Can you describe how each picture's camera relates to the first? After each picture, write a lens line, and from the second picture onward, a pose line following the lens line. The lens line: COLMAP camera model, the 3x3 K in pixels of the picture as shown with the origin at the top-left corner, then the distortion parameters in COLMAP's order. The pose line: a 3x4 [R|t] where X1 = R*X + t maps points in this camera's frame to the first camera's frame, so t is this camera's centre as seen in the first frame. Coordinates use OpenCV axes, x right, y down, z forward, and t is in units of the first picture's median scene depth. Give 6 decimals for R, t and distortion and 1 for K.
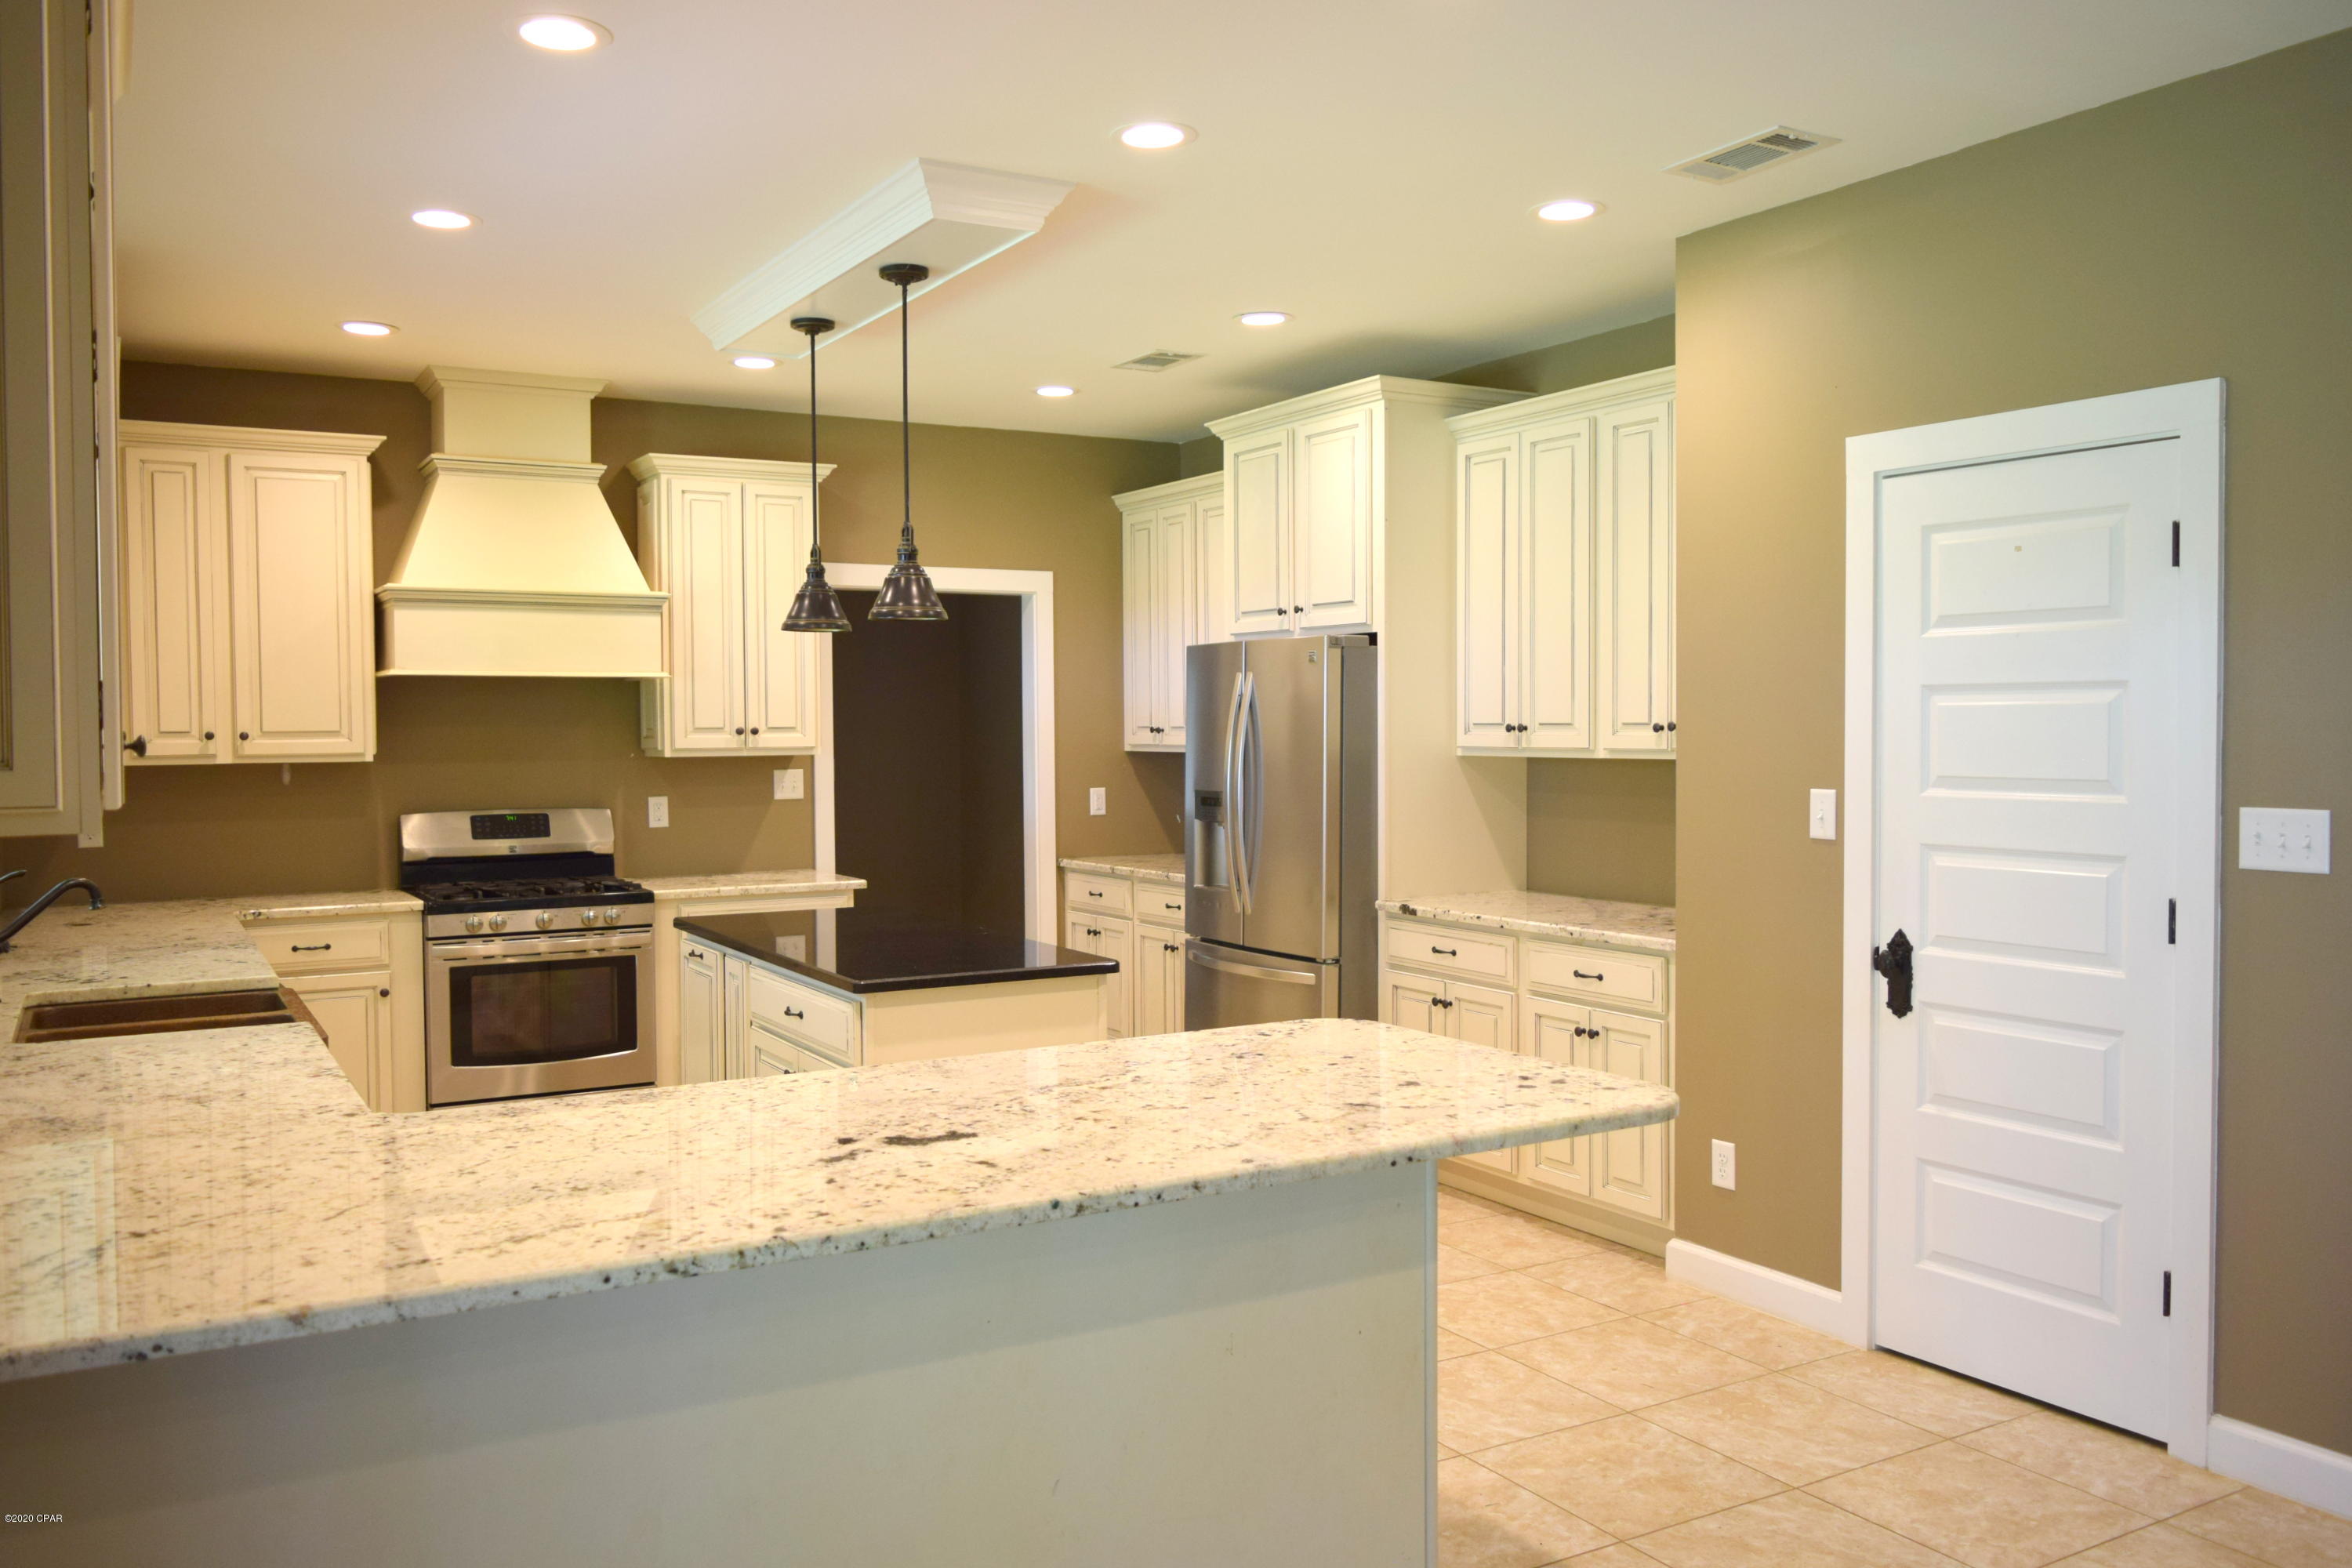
lens RADIAL K [[1882.0, 0, 1197.4], [0, 1882.0, 777.6], [0, 0, 1]] dist [-0.025137, 0.012721]
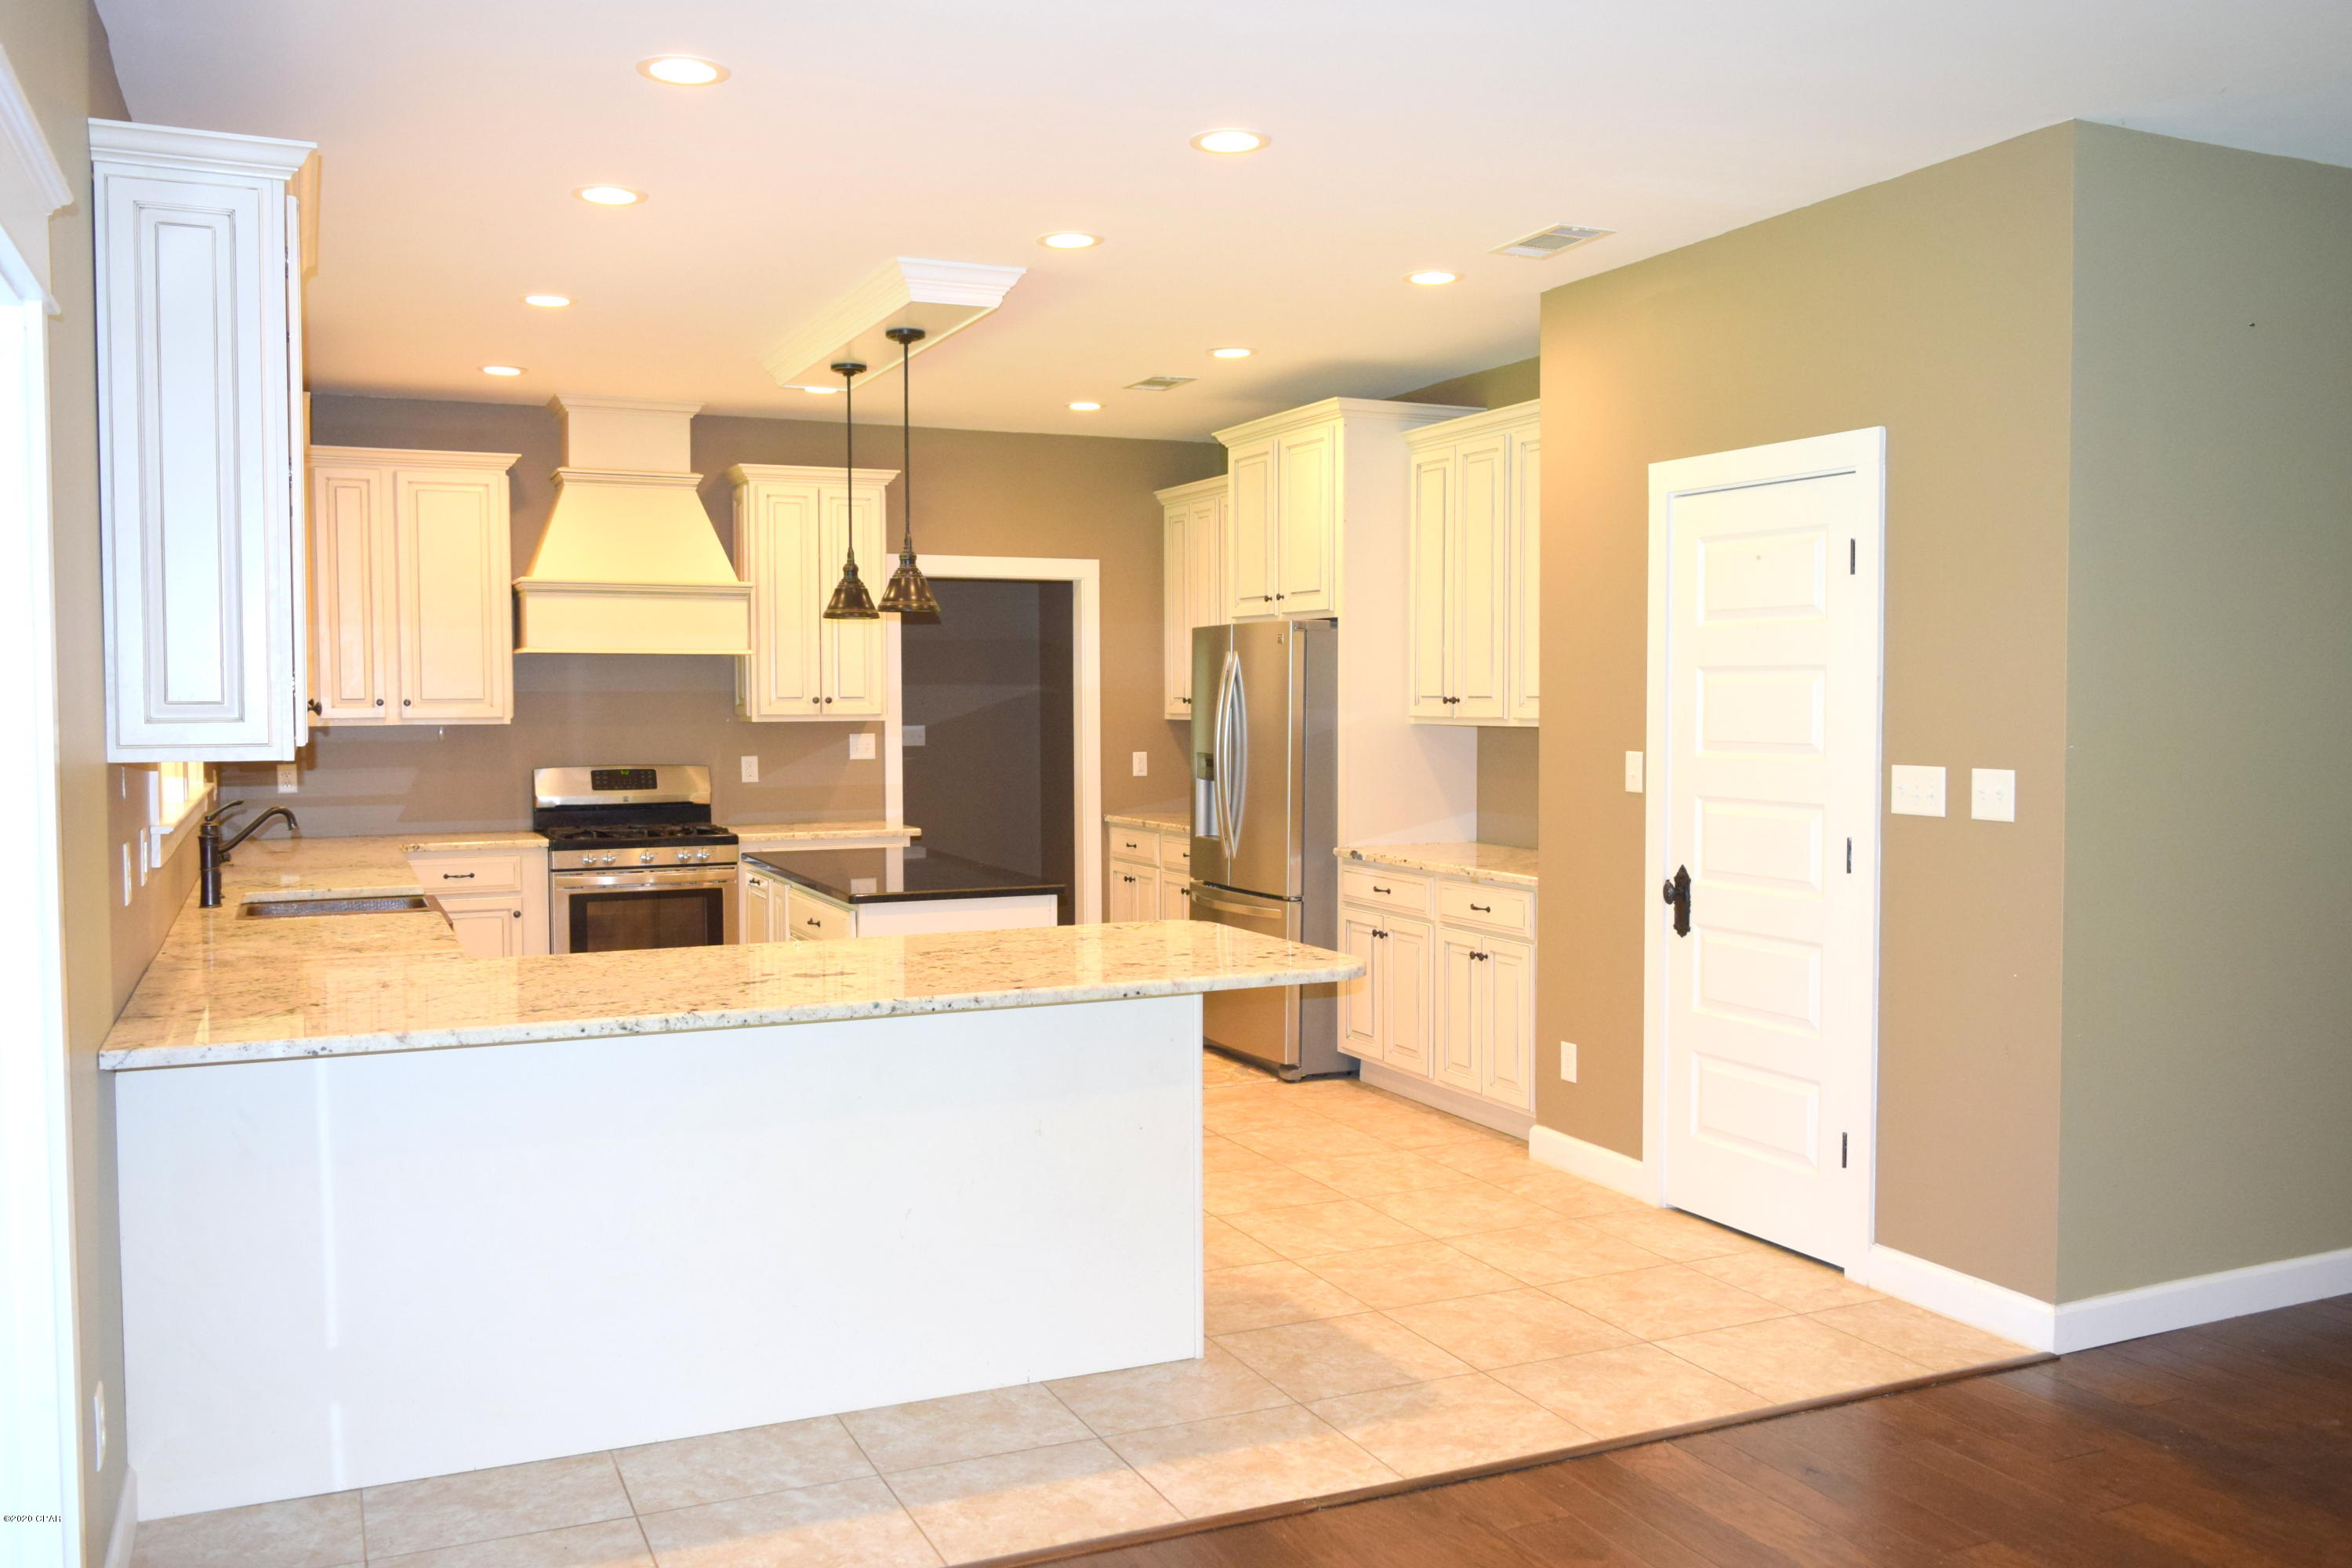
lens RADIAL K [[1882.0, 0, 1155.1], [0, 1882.0, 779.1], [0, 0, 1]] dist [-0.025137, 0.012721]
pose [[0.994870, 0.008270, -0.100820, 0.118245], [-0.006590, 0.999834, 0.016994, 0.004384], [0.100944, -0.016242, 0.994760, -0.199706]]
